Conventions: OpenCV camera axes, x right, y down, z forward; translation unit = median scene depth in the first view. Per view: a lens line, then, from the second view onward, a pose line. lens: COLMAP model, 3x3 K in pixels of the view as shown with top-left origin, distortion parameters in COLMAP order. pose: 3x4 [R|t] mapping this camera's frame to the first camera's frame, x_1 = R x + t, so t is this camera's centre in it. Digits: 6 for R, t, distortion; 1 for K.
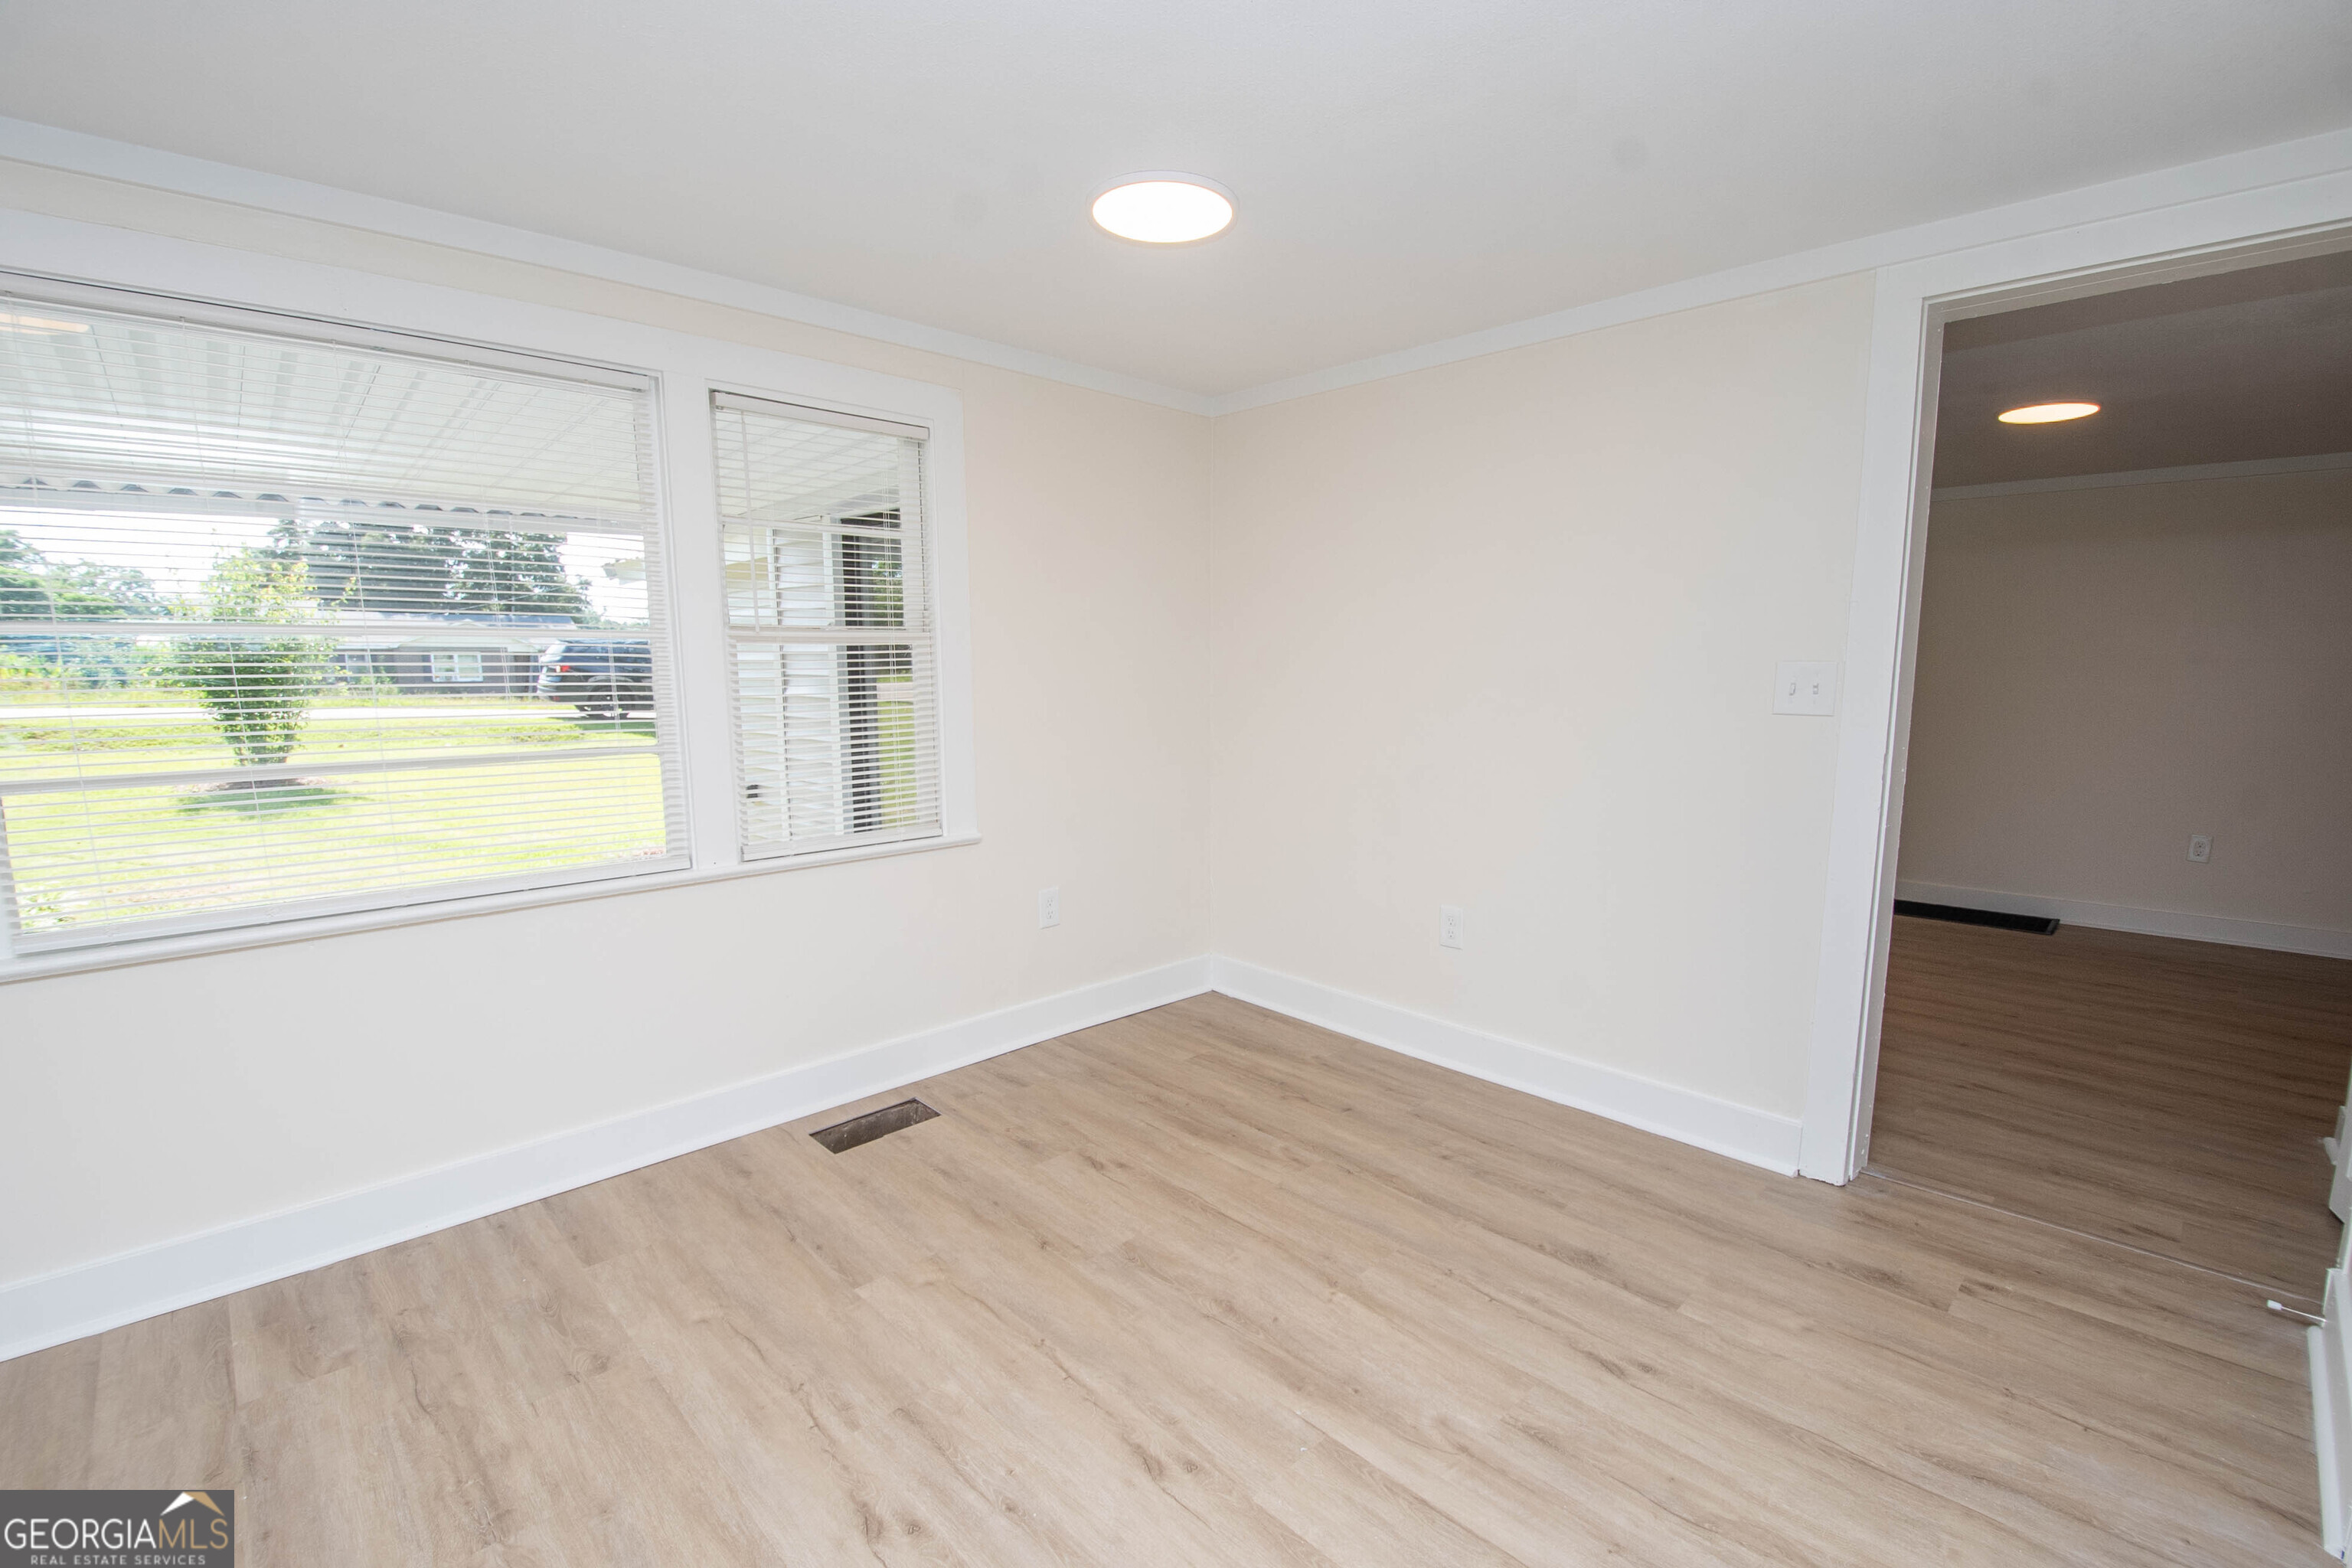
lens RADIAL K [[1026.9, 0, 1184.9], [0, 1026.9, 812.6], [0, 0, 1]] dist [0.015359, -0.024562]
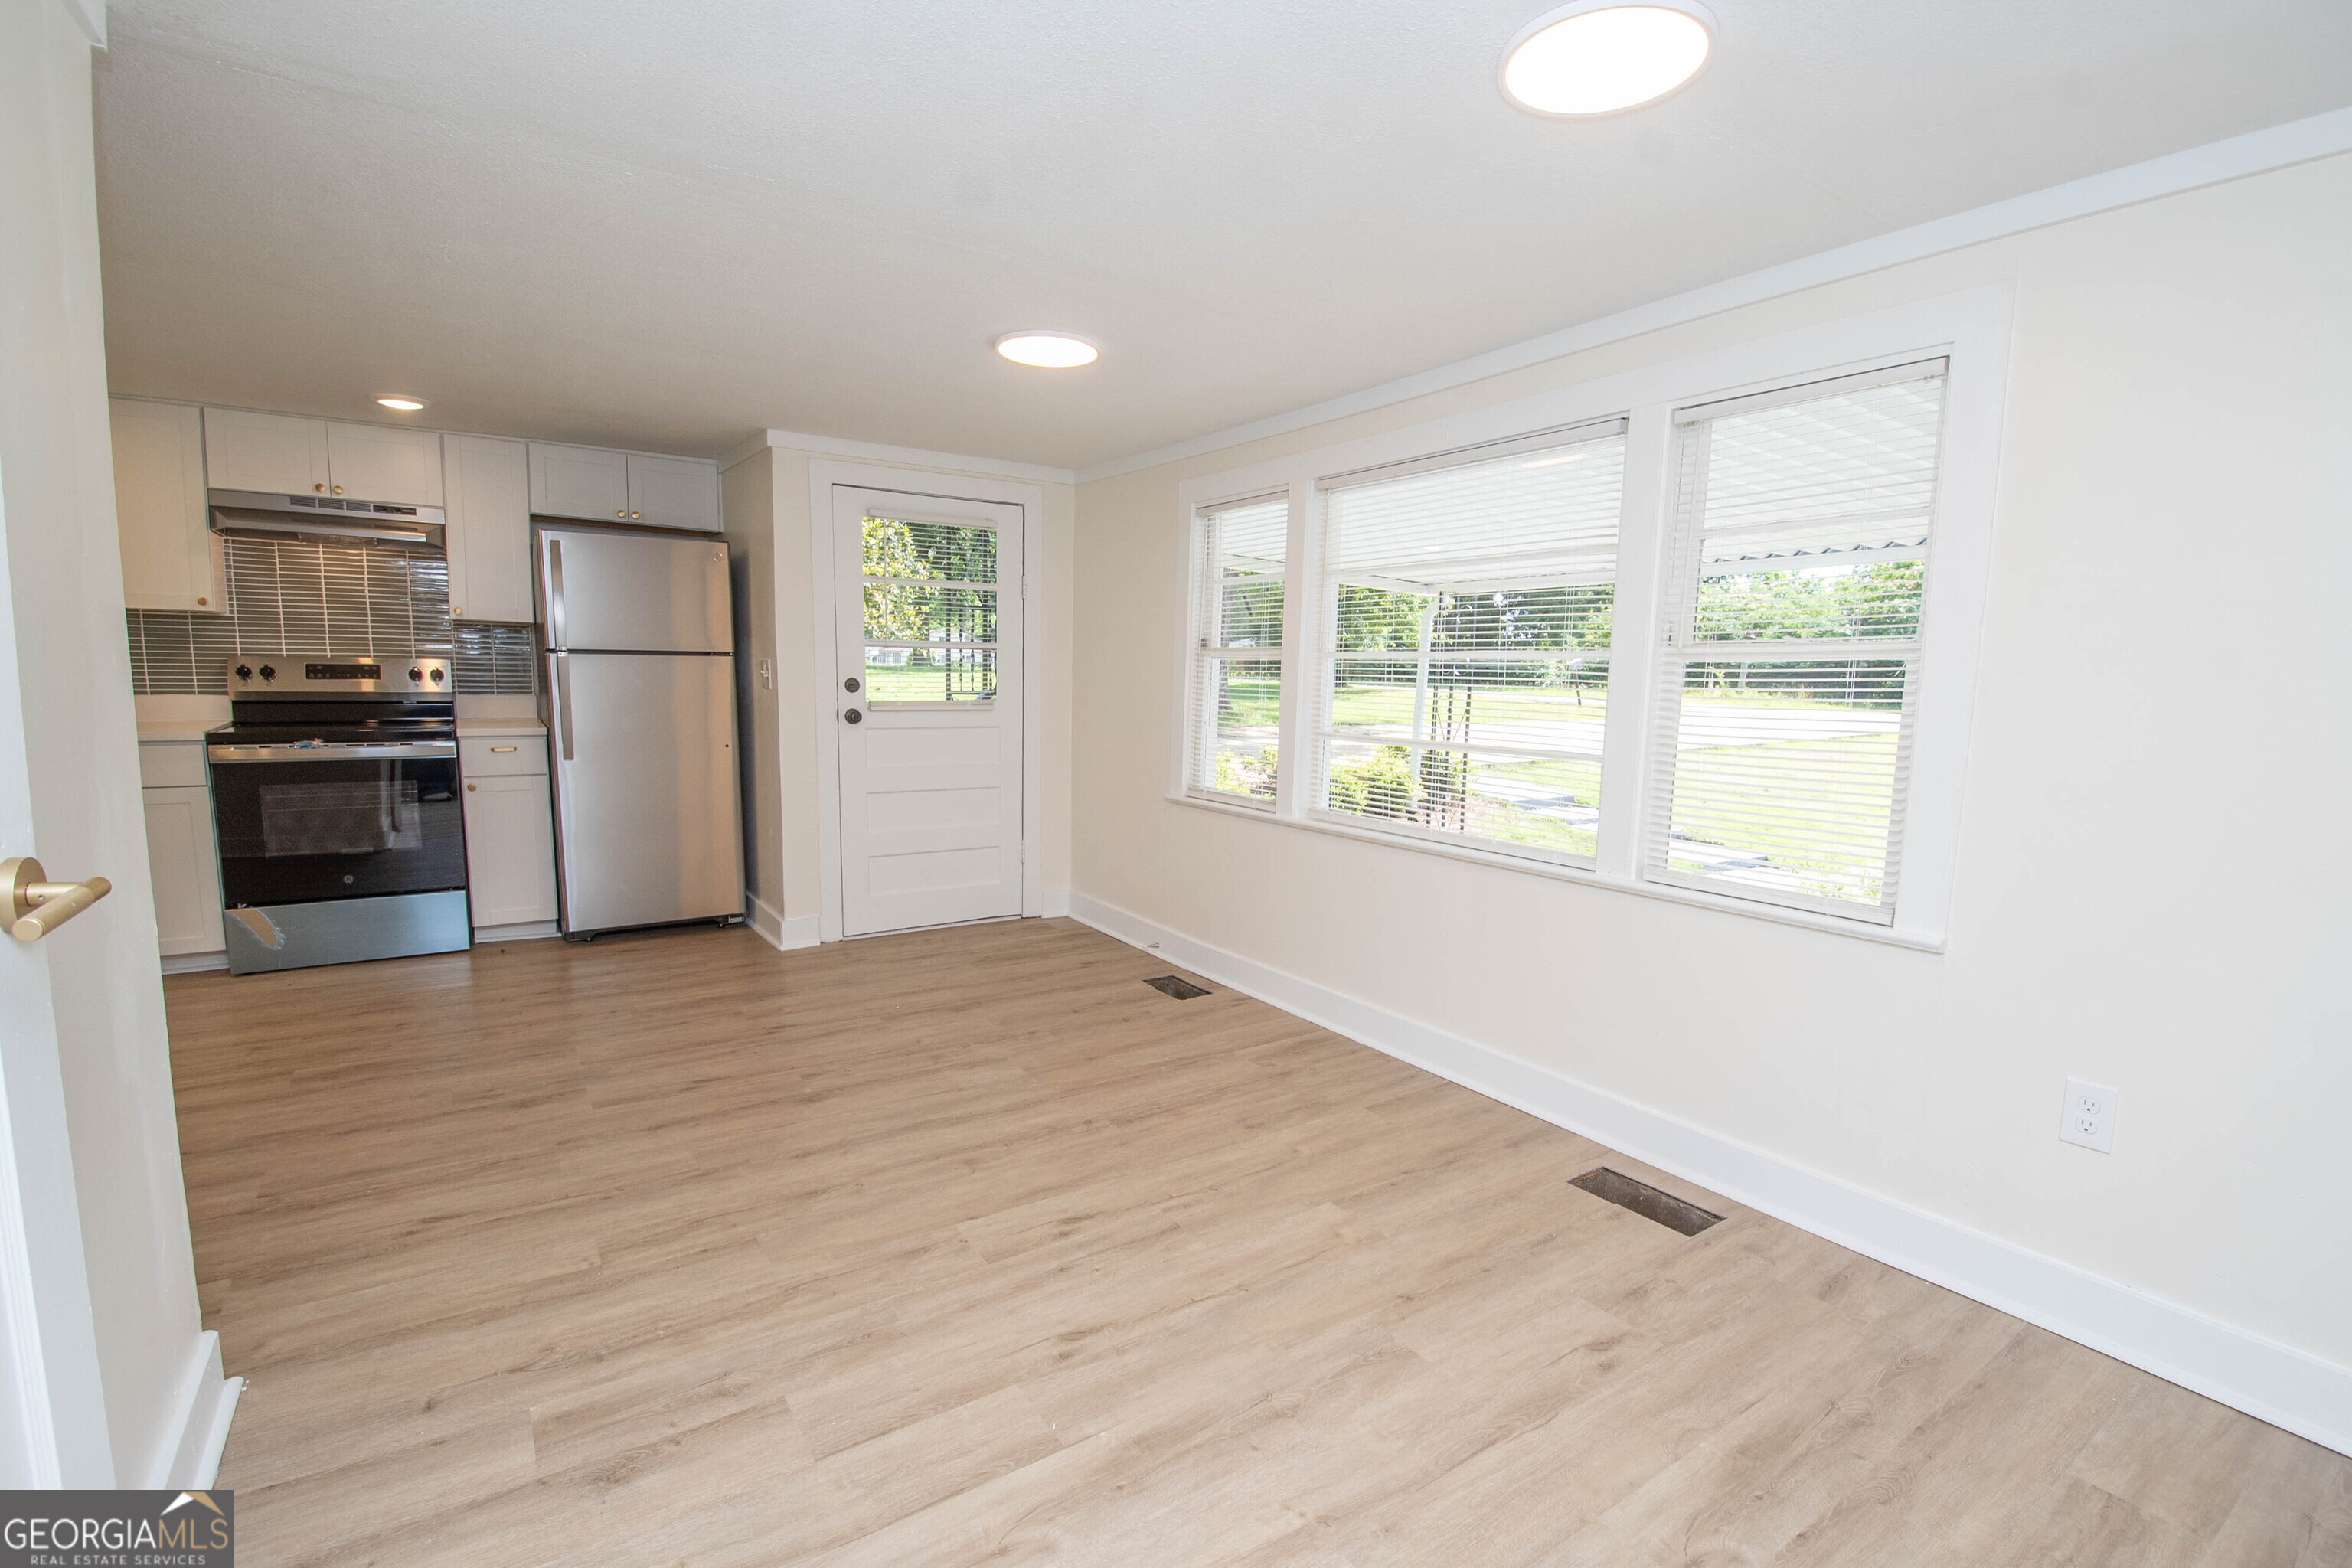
lens RADIAL K [[1050.7, 0, 1180.7], [0, 1050.7, 818.8], [0, 0, 1]] dist [0.018792, -0.027366]
pose [[-0.167822, 0.131380, -0.977024, 0.860910], [-0.163503, 0.973644, 0.159011, -0.135159], [0.972164, 0.186432, -0.141918, 0.952825]]
